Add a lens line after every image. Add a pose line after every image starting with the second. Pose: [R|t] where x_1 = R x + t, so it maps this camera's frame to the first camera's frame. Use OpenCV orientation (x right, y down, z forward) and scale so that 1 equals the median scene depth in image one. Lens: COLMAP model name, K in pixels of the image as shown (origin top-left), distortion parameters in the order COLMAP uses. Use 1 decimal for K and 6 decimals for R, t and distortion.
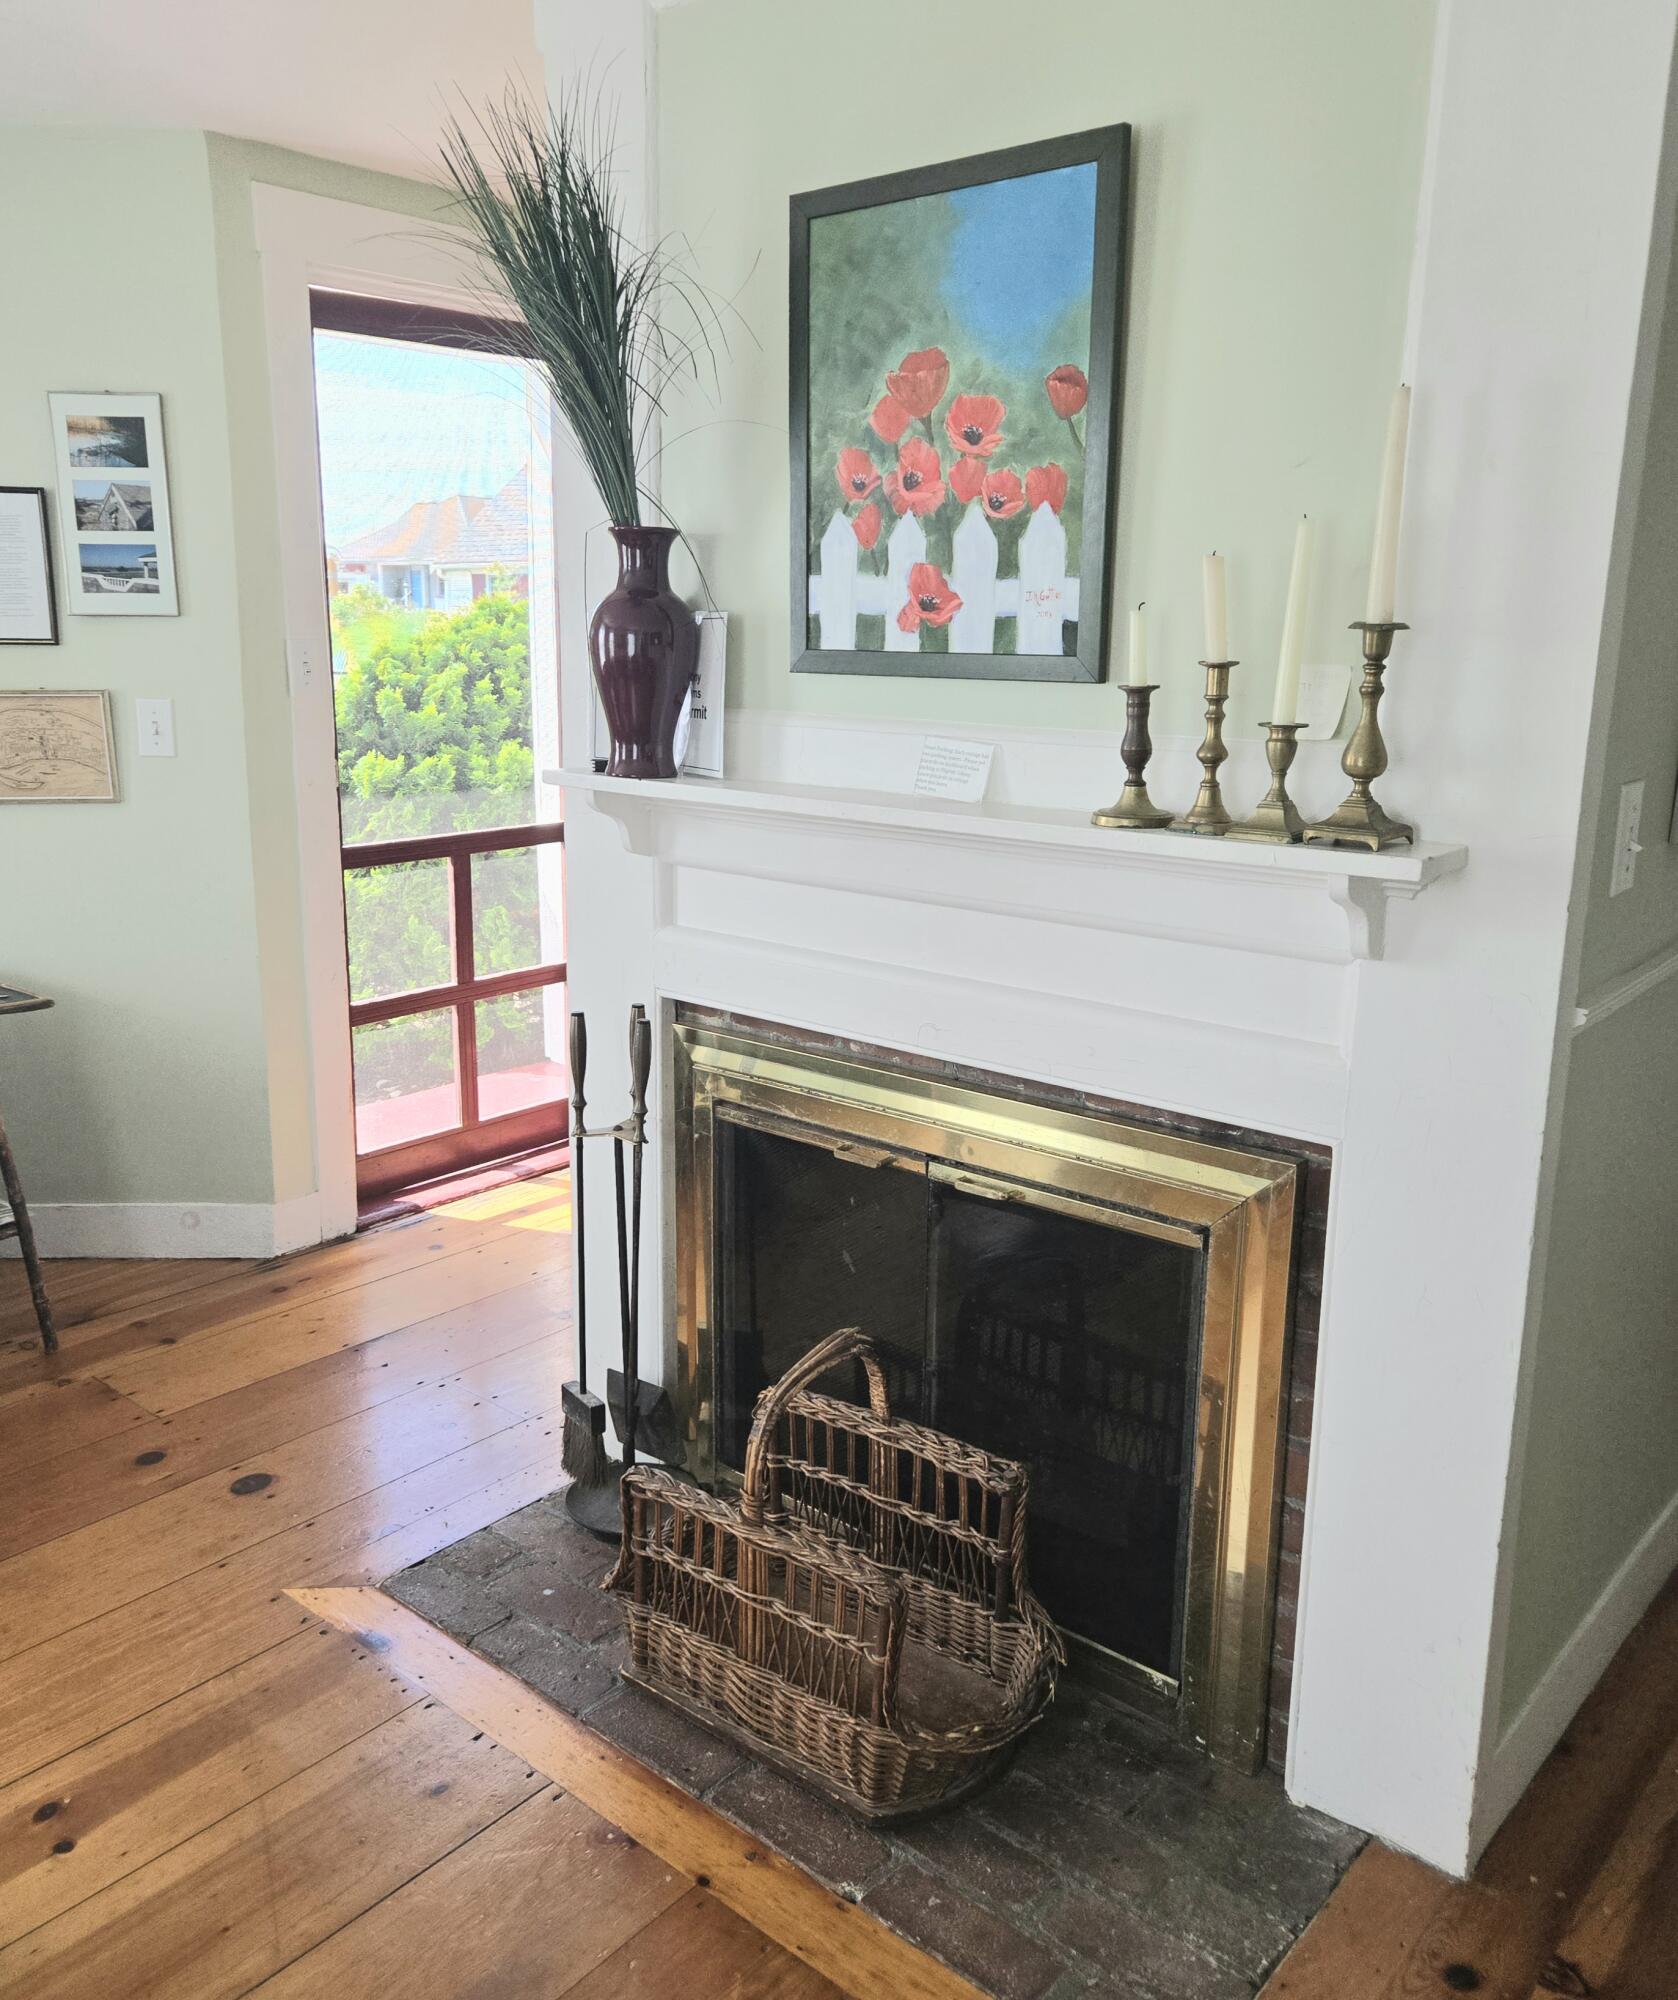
lens RADIAL K [[1629.6, 0, 839.0], [0, 1629.6, 1000.0], [0, 0, 1]] dist [0.033364, -0.019692]
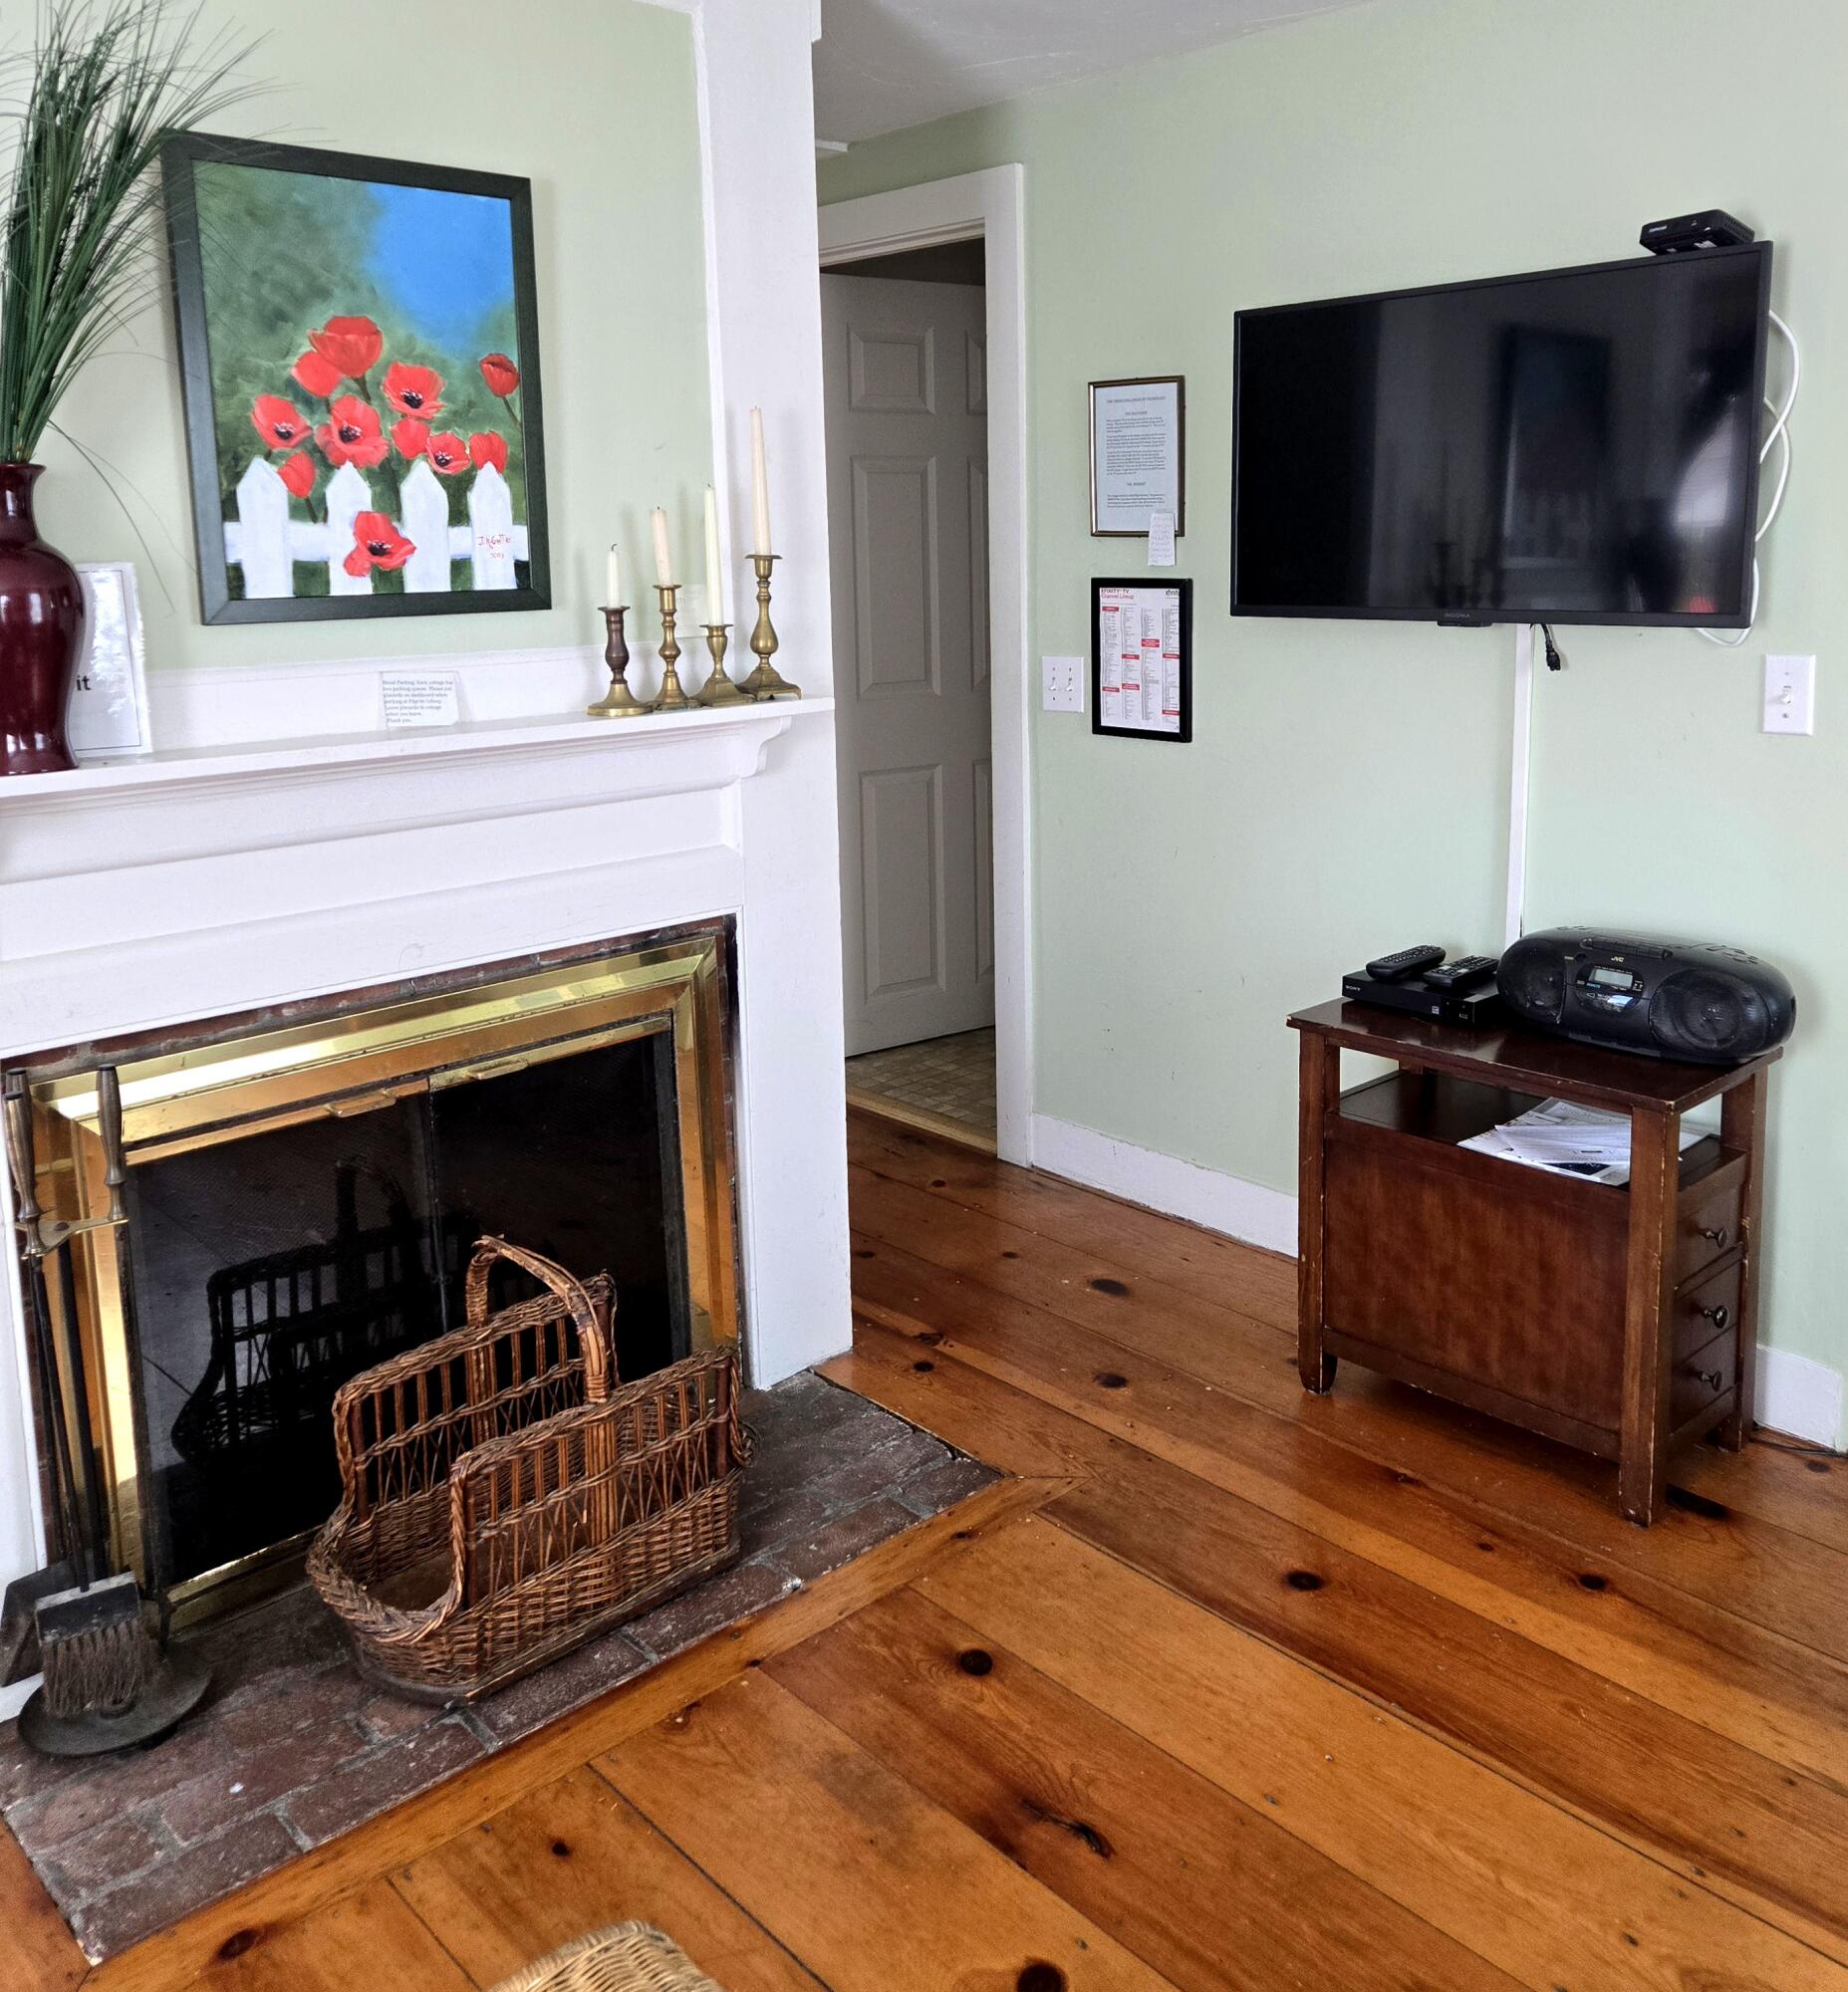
lens RADIAL K [[1722.6, 0, 929.5], [0, 1722.6, 819.2], [0, 0, 1]] dist [-0.005961, -0.017032]
pose [[0.098937, -0.171533, 0.980198, -1.057911], [0.242924, 0.959392, 0.143372, -0.151401], [-0.964987, 0.223929, 0.136589, 0.555350]]
